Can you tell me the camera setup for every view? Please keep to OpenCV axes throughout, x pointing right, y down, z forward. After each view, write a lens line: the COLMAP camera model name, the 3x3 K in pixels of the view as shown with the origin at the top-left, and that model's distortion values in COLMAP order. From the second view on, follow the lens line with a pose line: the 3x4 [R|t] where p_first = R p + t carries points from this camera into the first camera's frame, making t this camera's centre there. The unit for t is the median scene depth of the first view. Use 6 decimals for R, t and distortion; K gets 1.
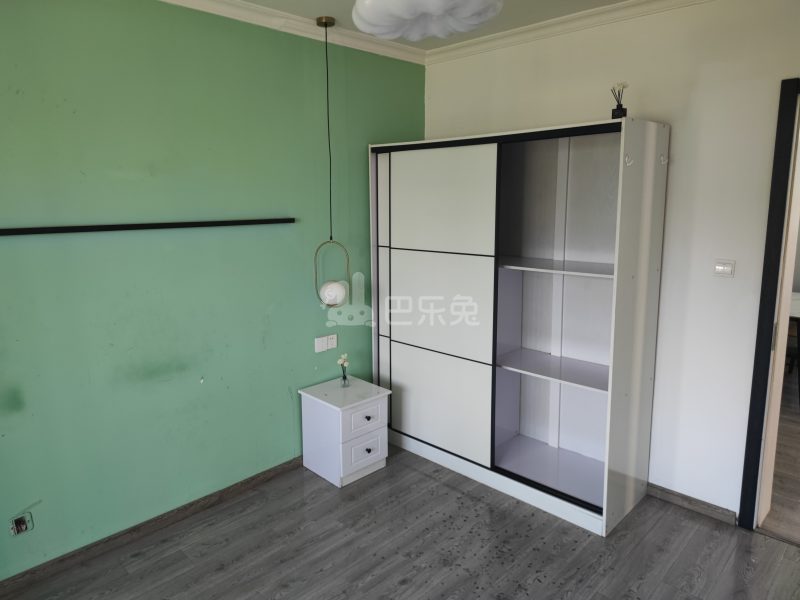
lens RADIAL K [[531.3, 0, 395.9], [0, 531.3, 287.3], [0, 0, 1]] dist [0.056012, -0.048938]
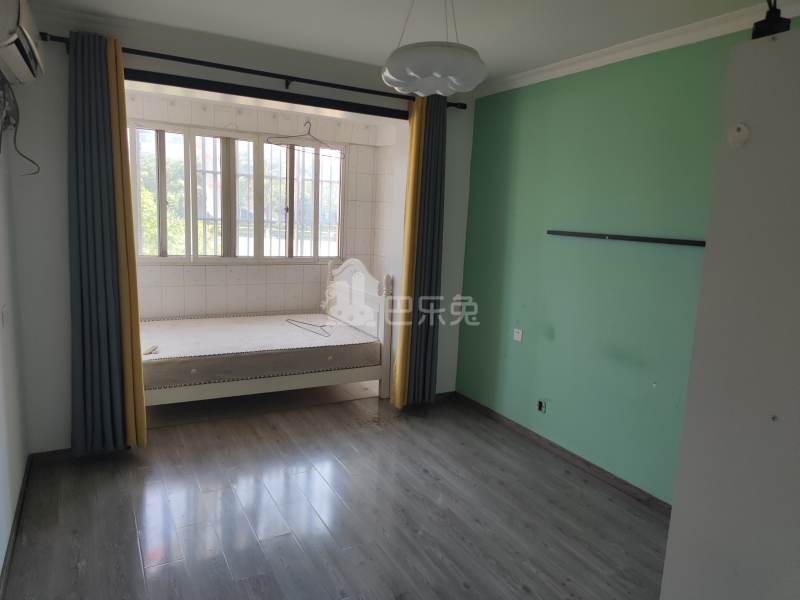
lens RADIAL K [[531.3, 0, 395.9], [0, 531.3, 287.3], [0, 0, 1]] dist [0.056012, -0.048938]
pose [[-0.292041, 0.116165, -0.949325, 0.920594], [-0.196622, 0.964102, 0.178460, -0.125481], [0.935977, 0.238776, -0.258716, 0.838020]]
